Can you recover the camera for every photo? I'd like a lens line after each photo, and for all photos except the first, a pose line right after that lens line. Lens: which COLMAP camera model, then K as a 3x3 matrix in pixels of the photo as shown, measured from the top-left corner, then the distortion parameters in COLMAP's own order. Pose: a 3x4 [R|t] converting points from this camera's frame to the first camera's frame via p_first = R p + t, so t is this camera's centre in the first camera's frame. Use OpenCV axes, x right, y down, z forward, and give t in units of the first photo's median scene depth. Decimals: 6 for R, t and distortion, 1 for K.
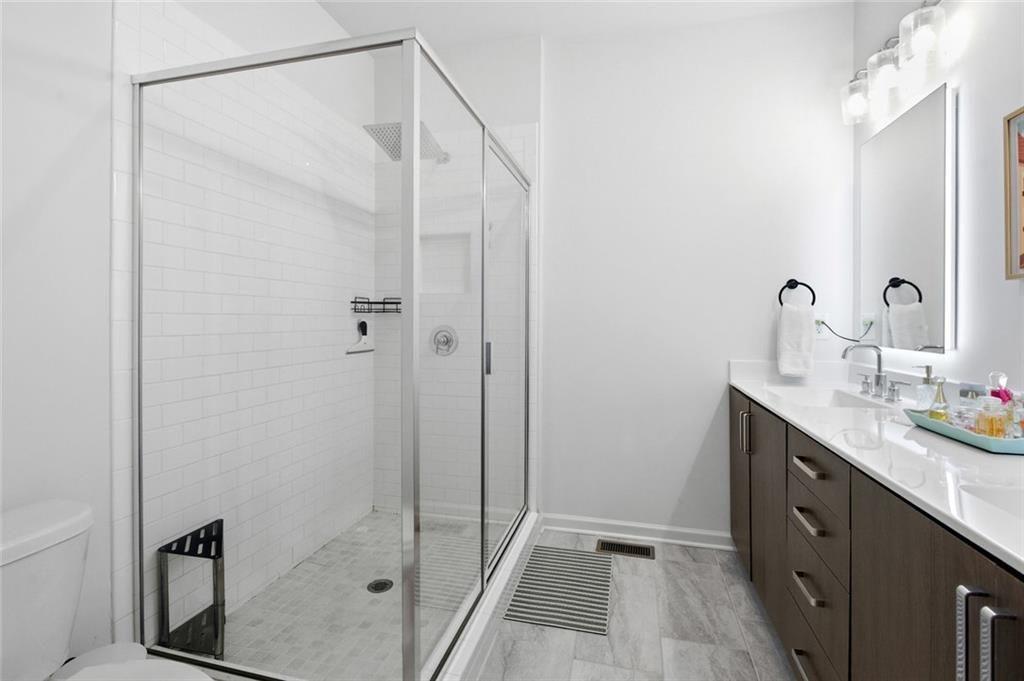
lens RADIAL K [[476.5, 0, 511.1], [0, 476.5, 323.9], [0, 0, 1]] dist [-0.002308, -0.000520]
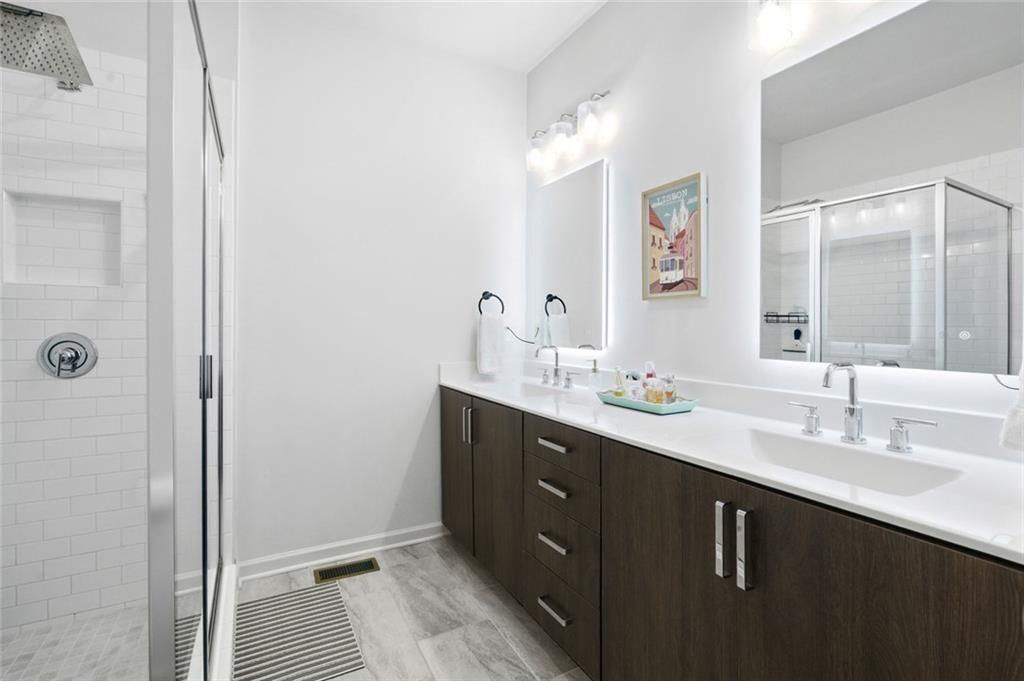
lens RADIAL K [[478.0, 0, 511.1], [0, 478.0, 329.3], [0, 0, 1]] dist [0.001597, 0.009948]
pose [[0.733426, -0.003488, 0.679760, -0.195603], [0.002697, 0.999994, 0.002221, -0.003088], [-0.679764, 0.000204, 0.733431, 0.106421]]
